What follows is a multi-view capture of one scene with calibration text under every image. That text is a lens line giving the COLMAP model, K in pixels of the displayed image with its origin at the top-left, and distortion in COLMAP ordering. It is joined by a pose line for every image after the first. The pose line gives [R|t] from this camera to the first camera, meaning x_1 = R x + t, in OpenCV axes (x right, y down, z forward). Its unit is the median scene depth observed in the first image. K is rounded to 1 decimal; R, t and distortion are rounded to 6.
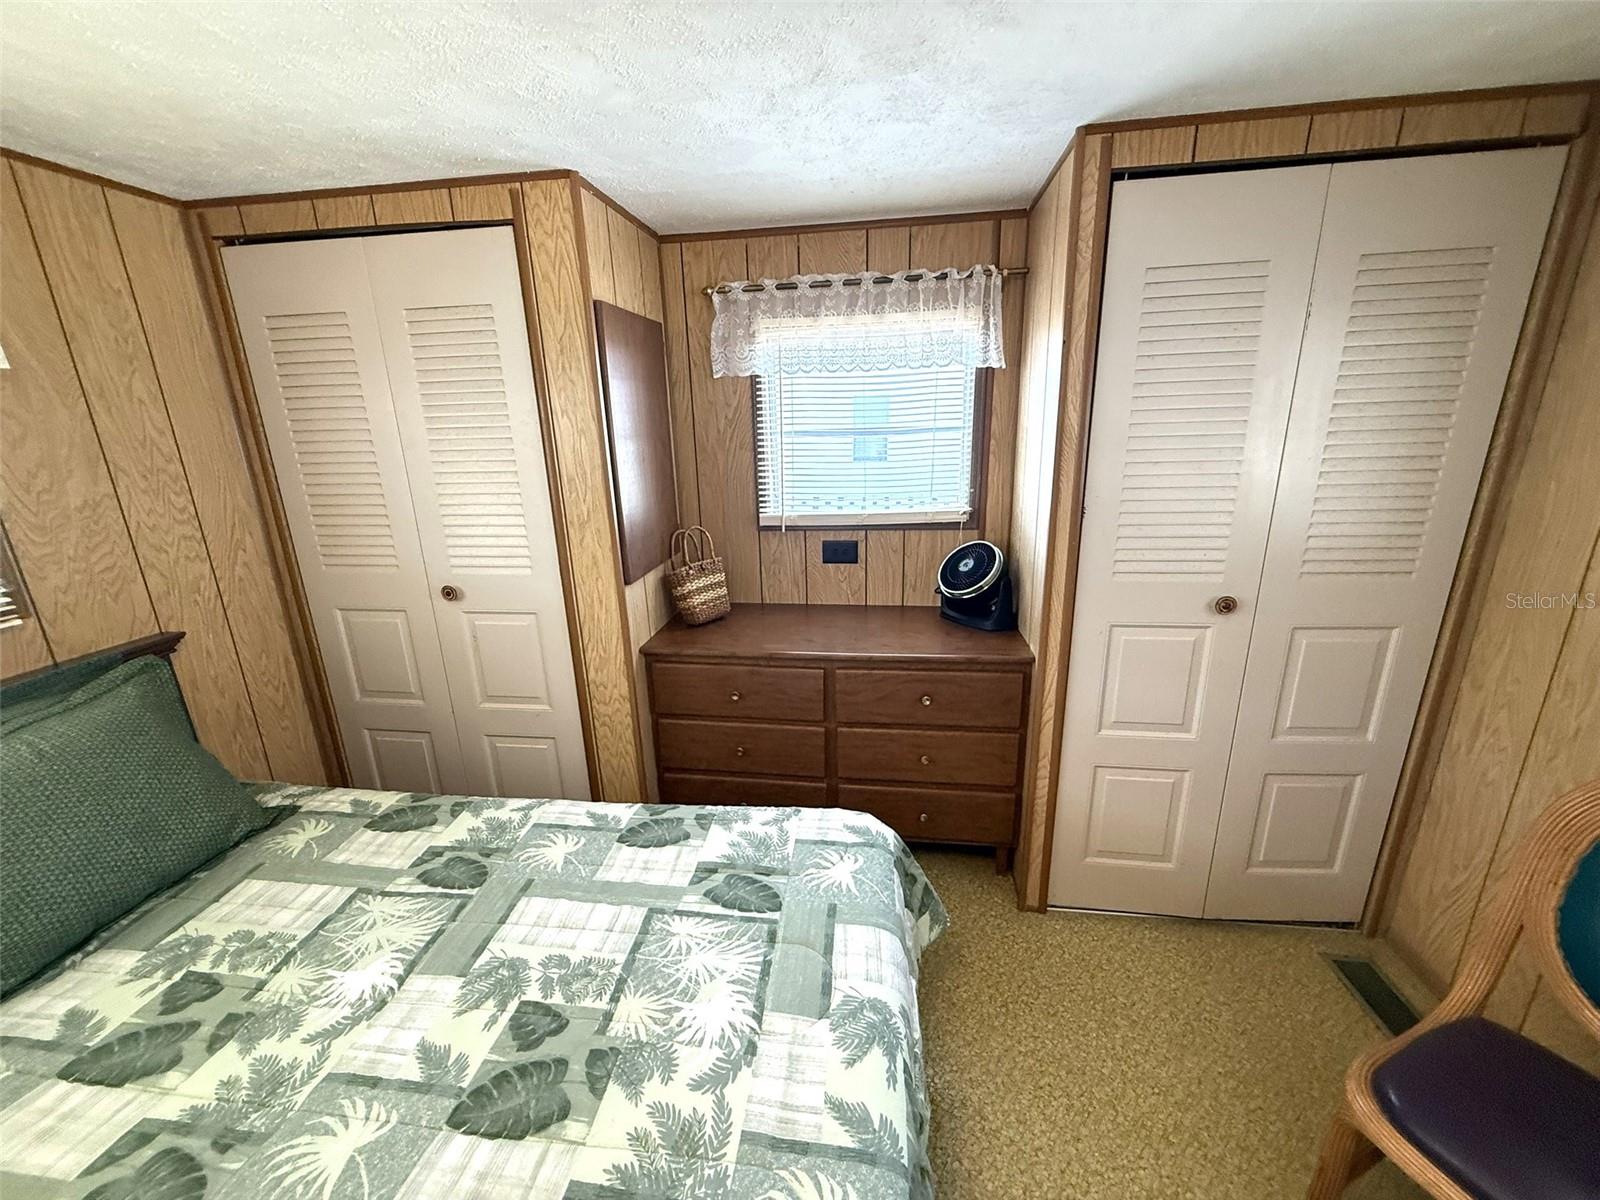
lens RADIAL K [[641.3, 0, 793.0], [0, 641.3, 604.7], [0, 0, 1]] dist [-0.001806, 0.000377]
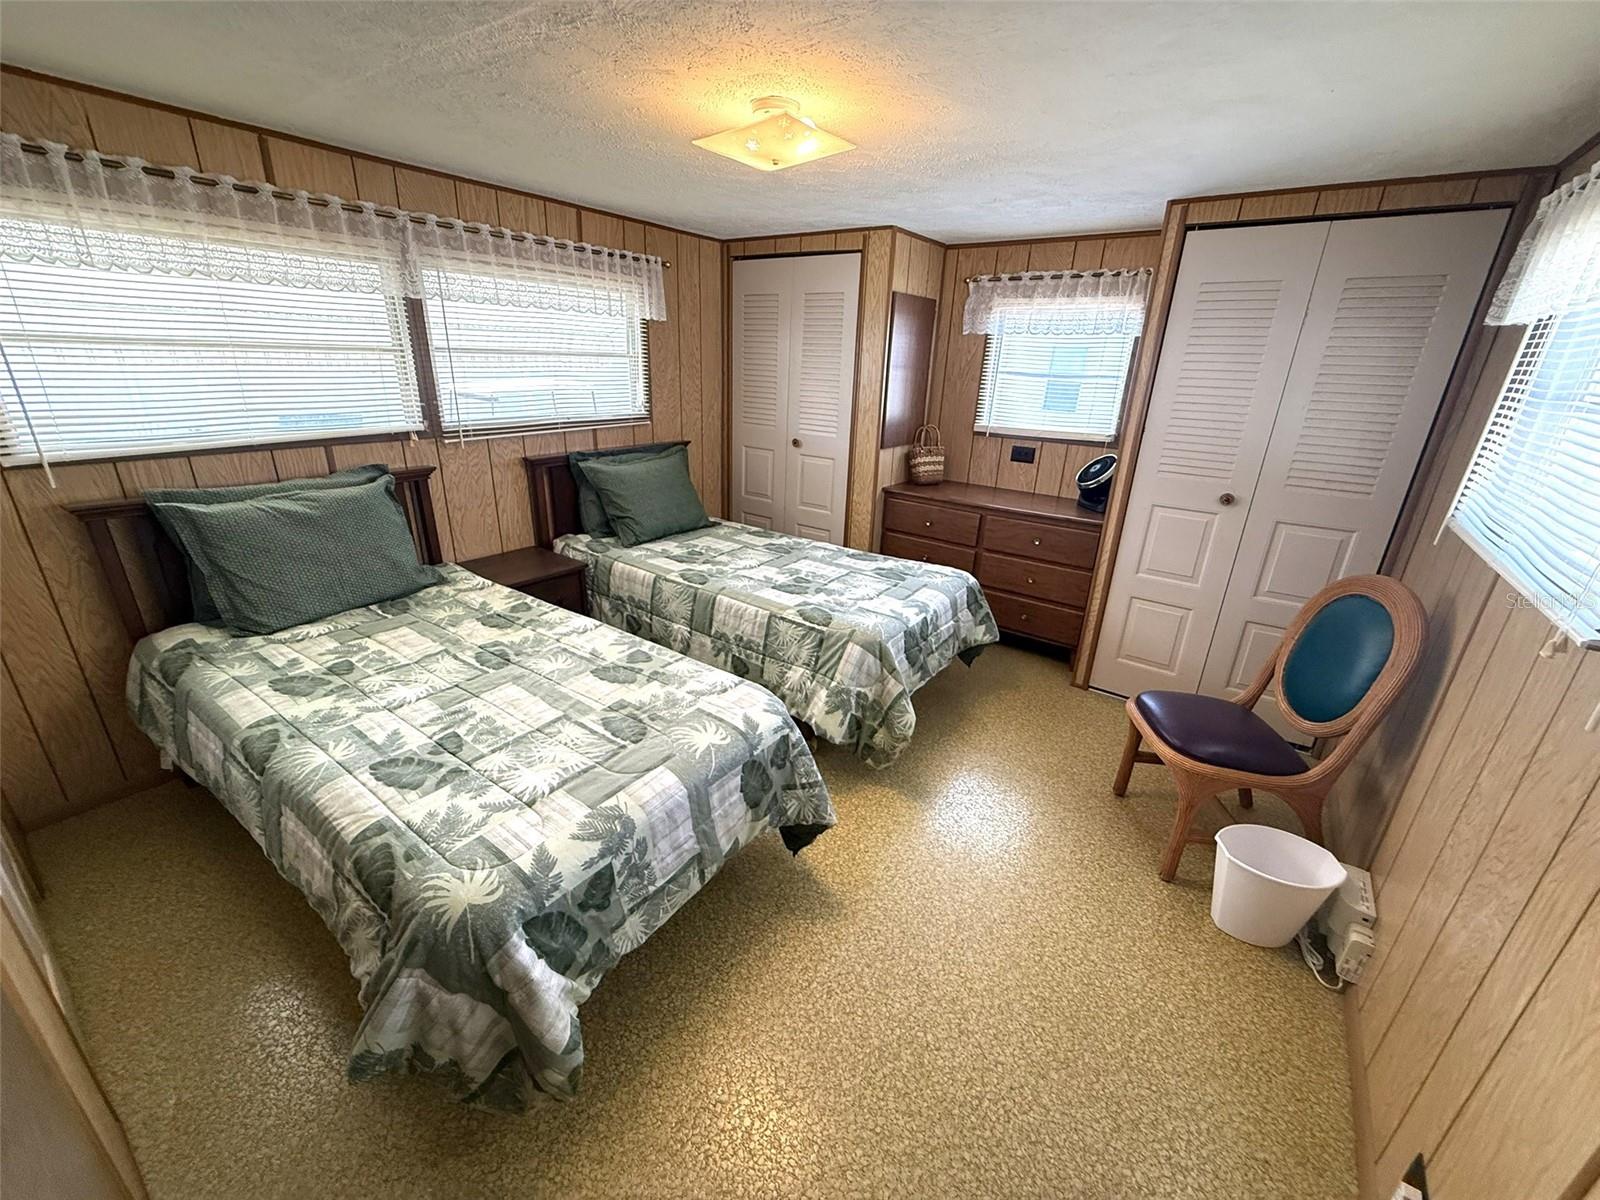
lens RADIAL K [[641.3, 0, 790.4], [0, 641.3, 611.4], [0, 0, 1]] dist [-0.001806, 0.000377]
pose [[0.877862, 0.228791, -0.420728, 0.463648], [-0.189649, 0.972764, 0.133279, 0.269484], [0.439763, -0.037210, 0.897343, -0.929959]]
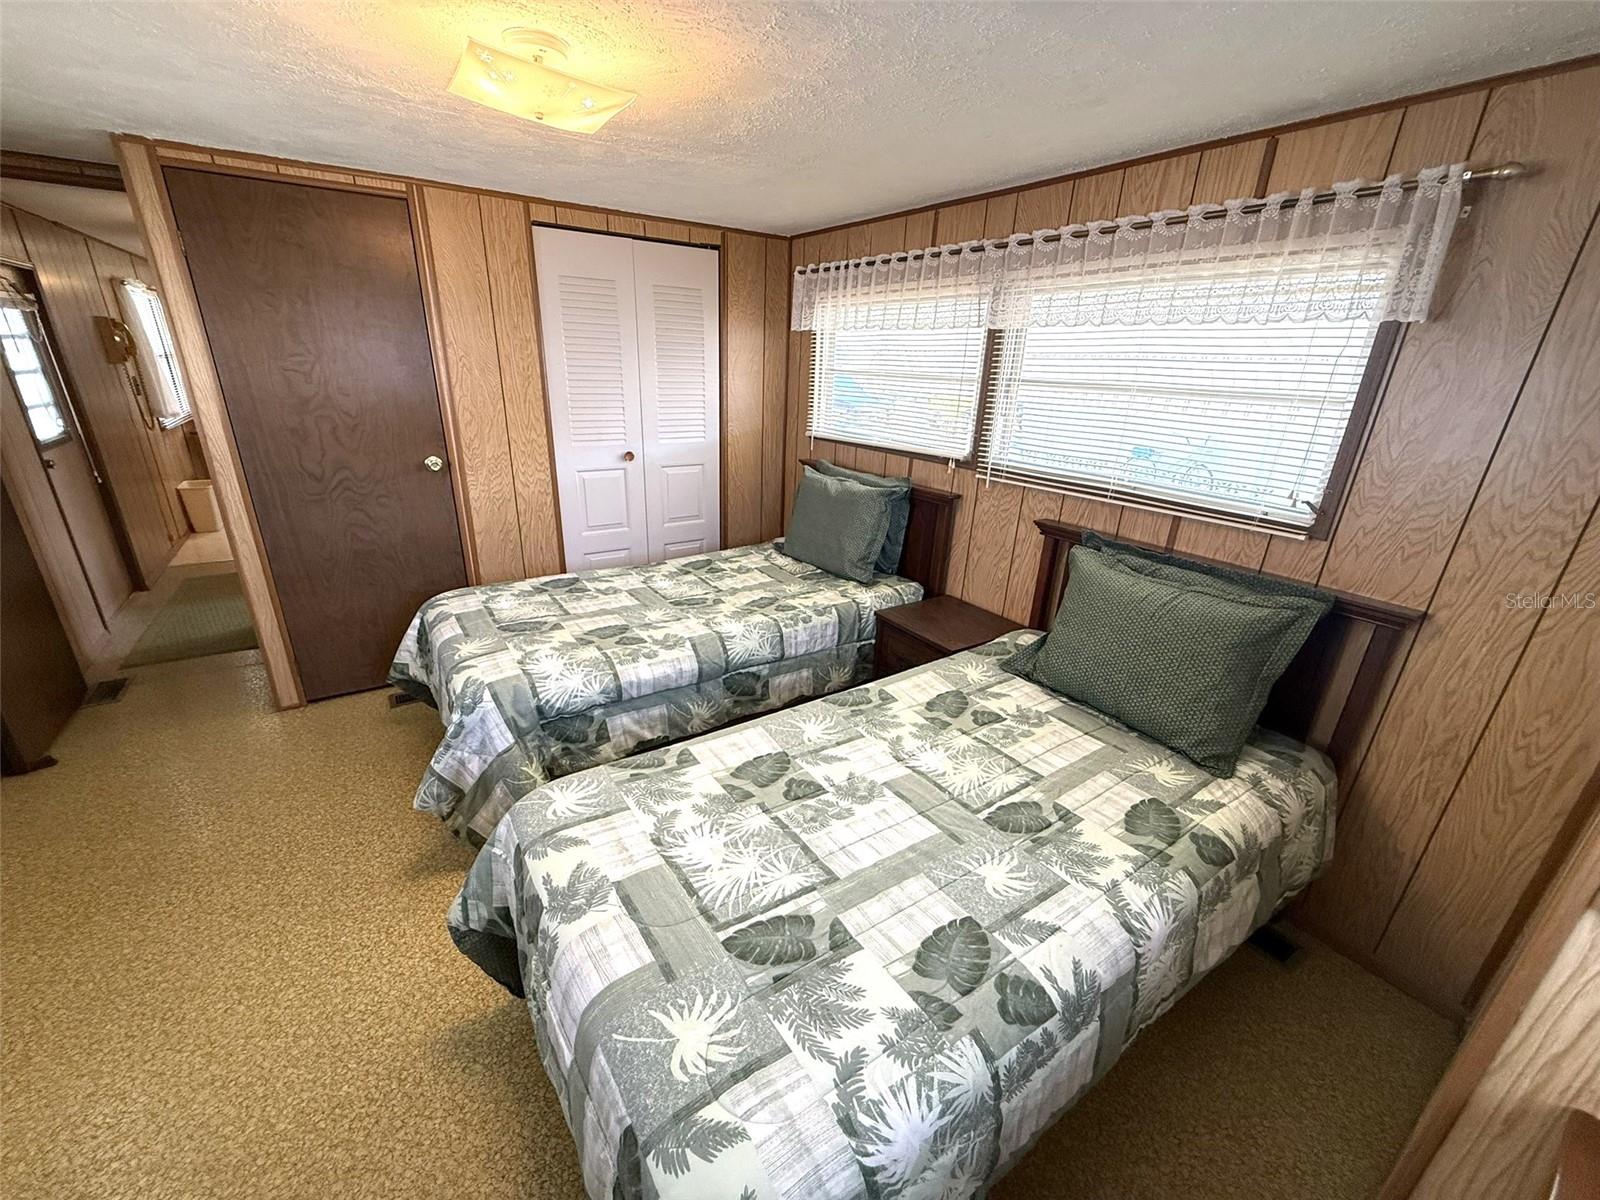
lens RADIAL K [[641.3, 0, 796.1], [0, 641.3, 601.3], [0, 0, 1]] dist [-0.001806, 0.000377]
pose [[-0.749770, 0.228576, -0.620965, 0.256325], [-0.204882, 0.812129, 0.546324, -0.296762], [0.629181, 0.536842, -0.562079, 0.990338]]
